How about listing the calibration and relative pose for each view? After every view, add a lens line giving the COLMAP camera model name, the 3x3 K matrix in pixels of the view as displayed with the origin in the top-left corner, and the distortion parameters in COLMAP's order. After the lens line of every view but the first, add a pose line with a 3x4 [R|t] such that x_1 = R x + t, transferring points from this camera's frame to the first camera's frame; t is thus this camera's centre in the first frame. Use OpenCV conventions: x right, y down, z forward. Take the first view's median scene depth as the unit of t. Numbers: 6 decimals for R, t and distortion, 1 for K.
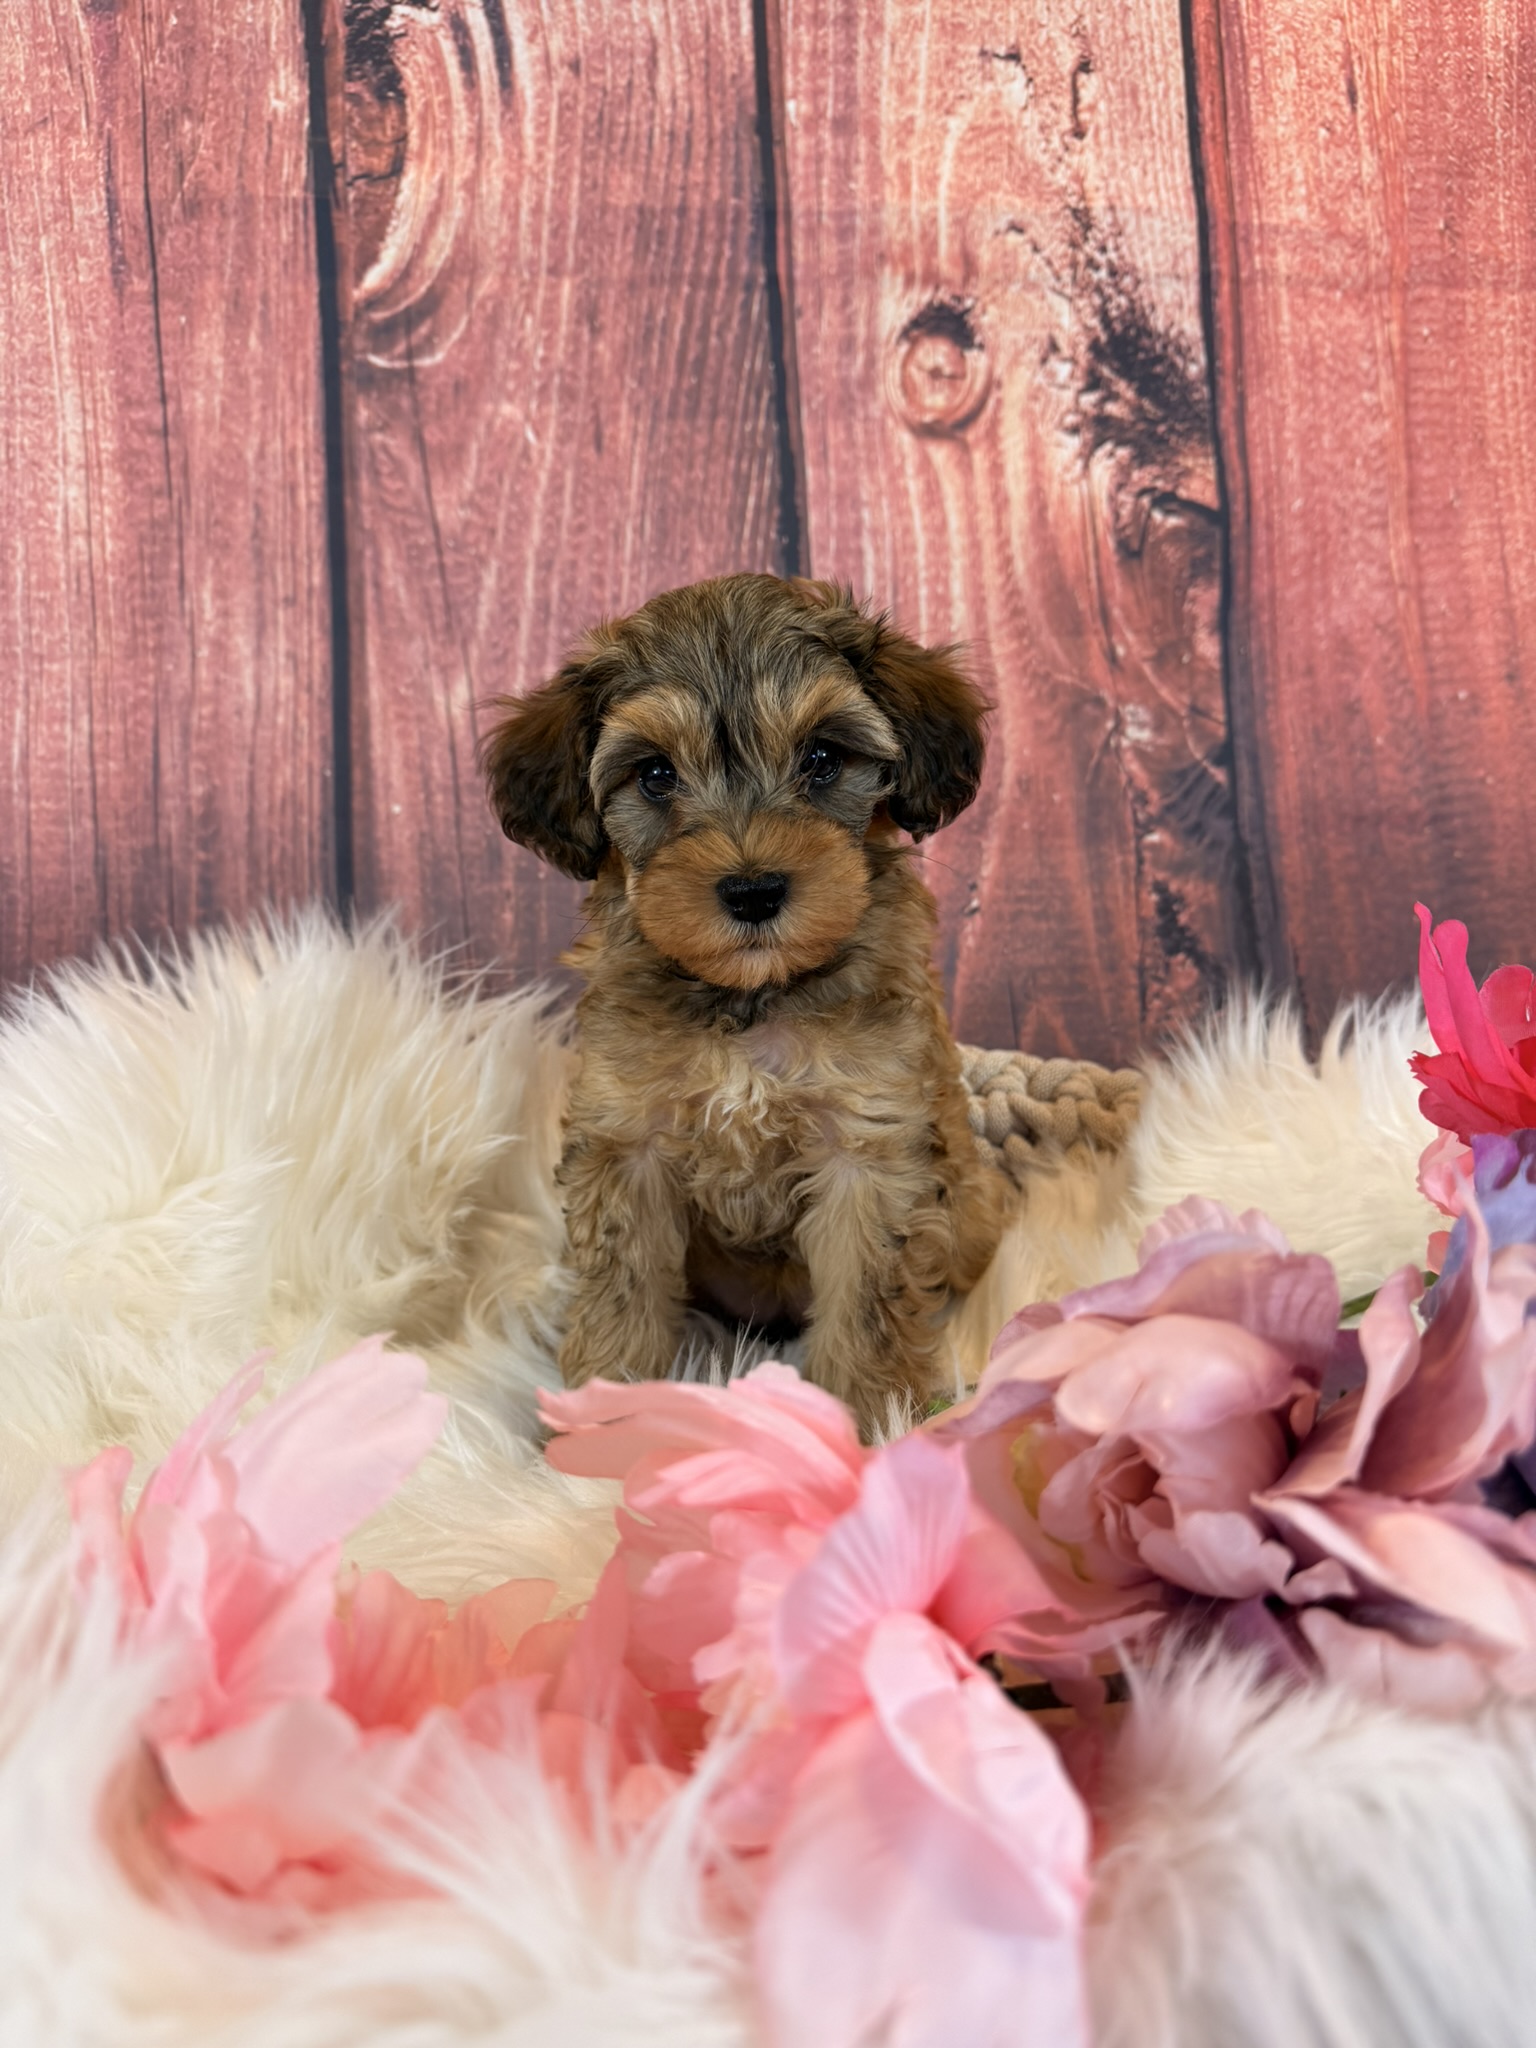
lens RADIAL K [[1443.8, 0, 737.4], [0, 1443.8, 1033.4], [0, 0, 1]] dist [-0.039754, 0.008837]
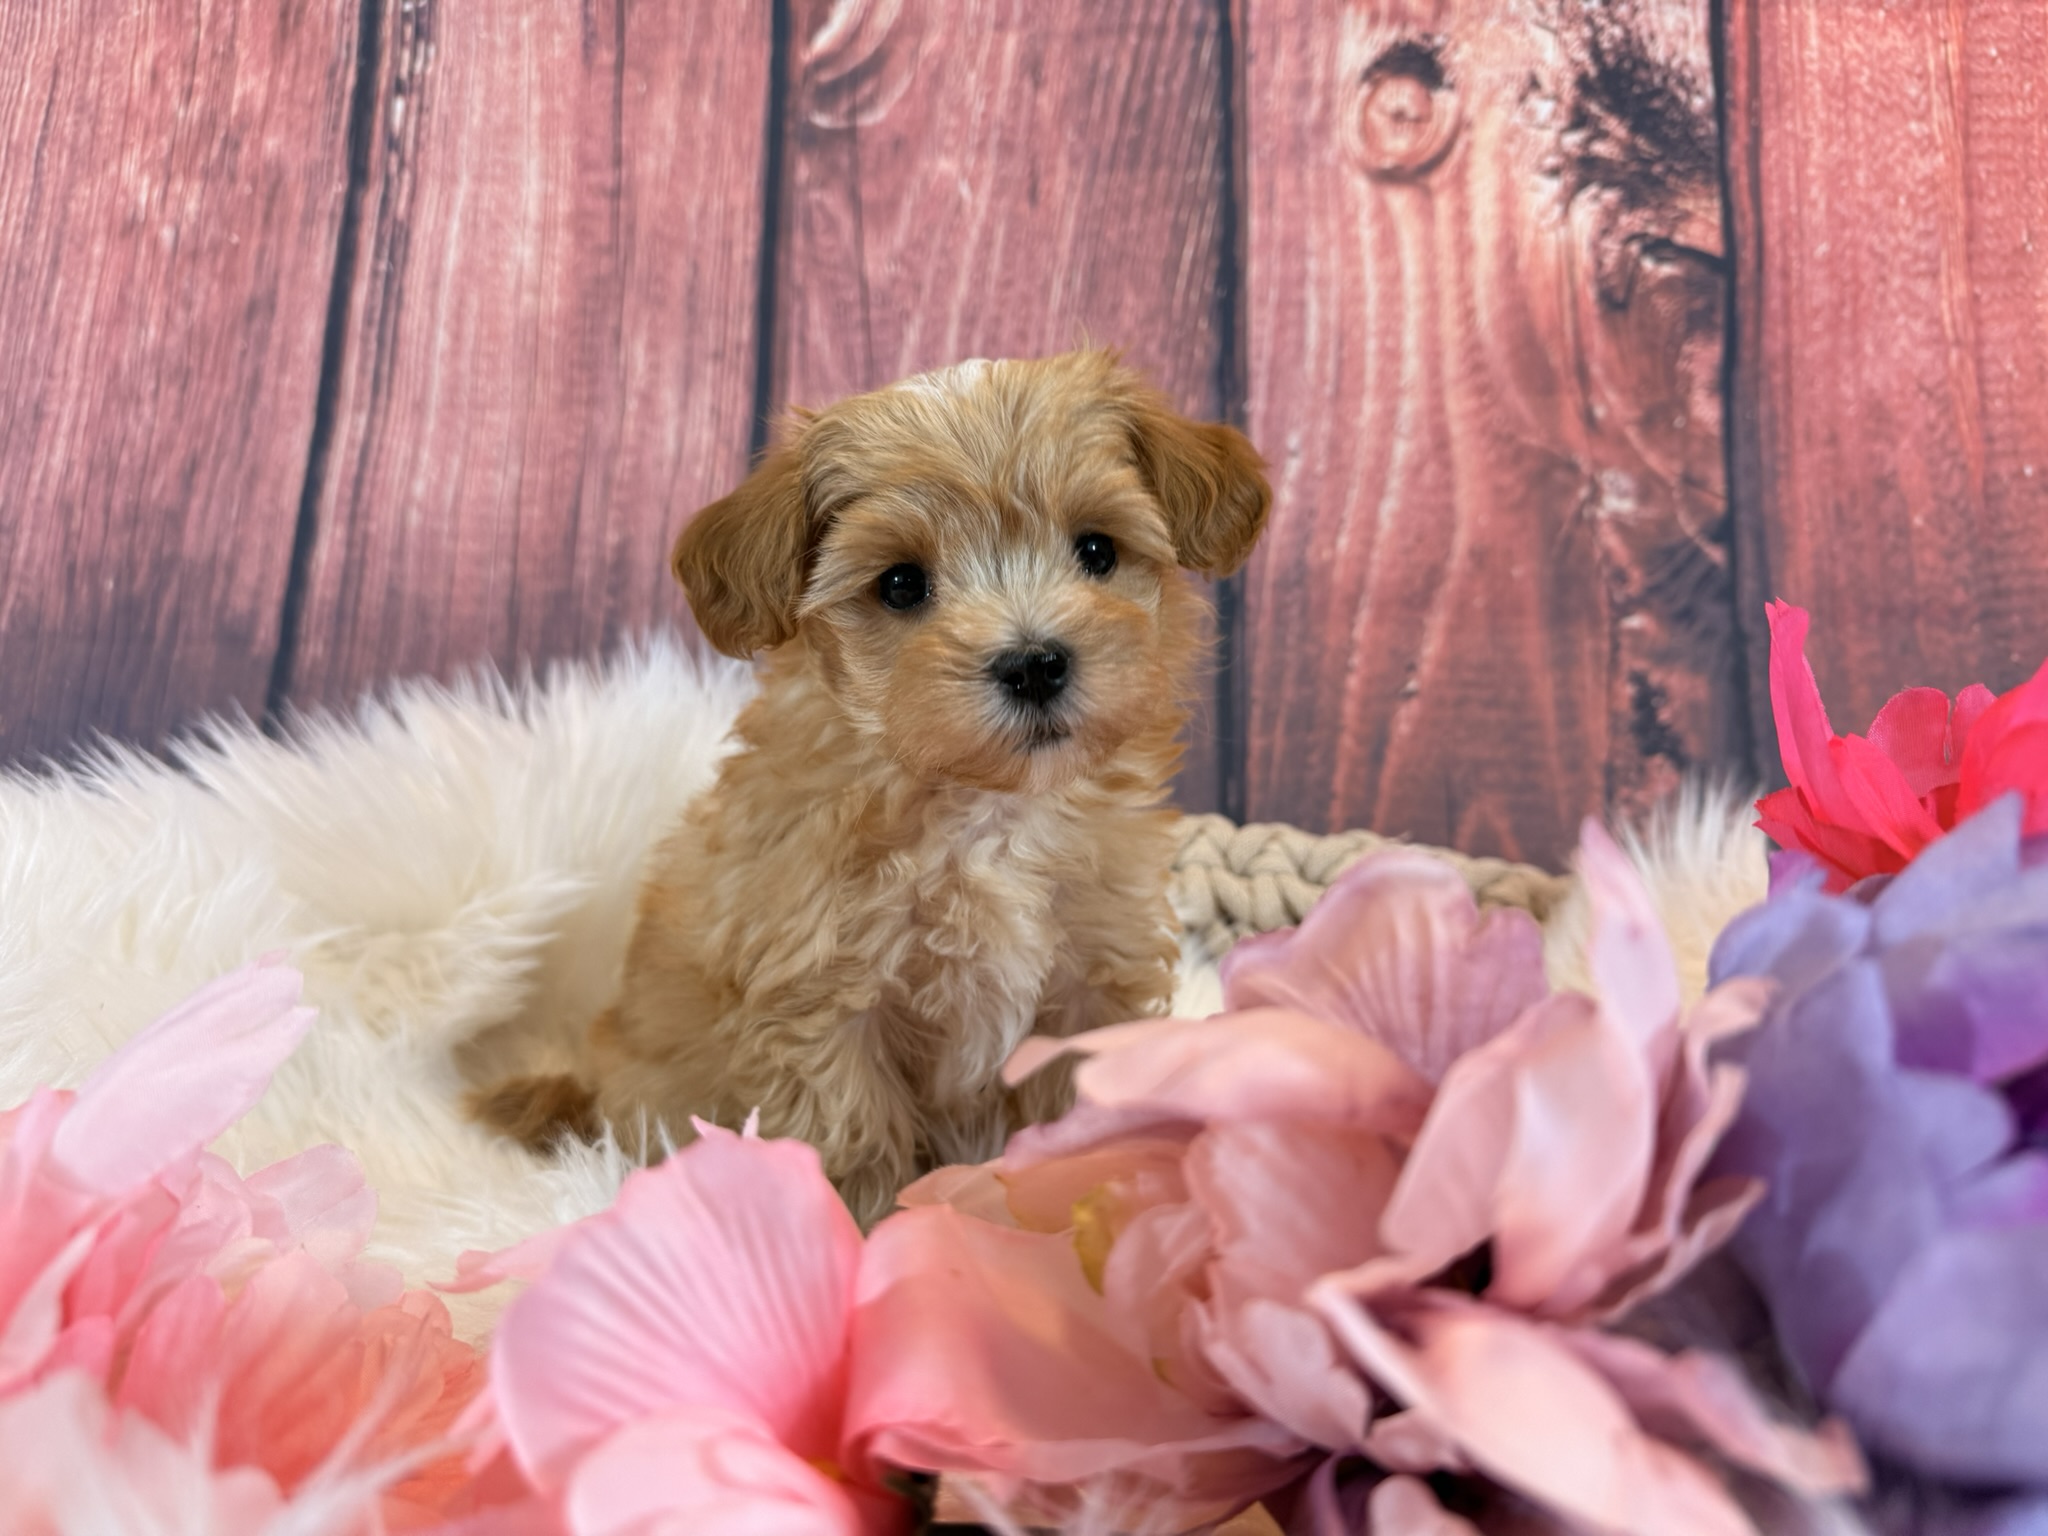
lens RADIAL K [[1443.8, 0, 1016.9], [0, 1443.8, 764.2], [0, 0, 1]] dist [-0.039754, 0.008837]
pose [[0.976846, 0.055125, -0.206722, 0.112130], [-0.070890, 0.995050, -0.069643, 0.036257], [0.201860, 0.082685, 0.975918, 0.087010]]
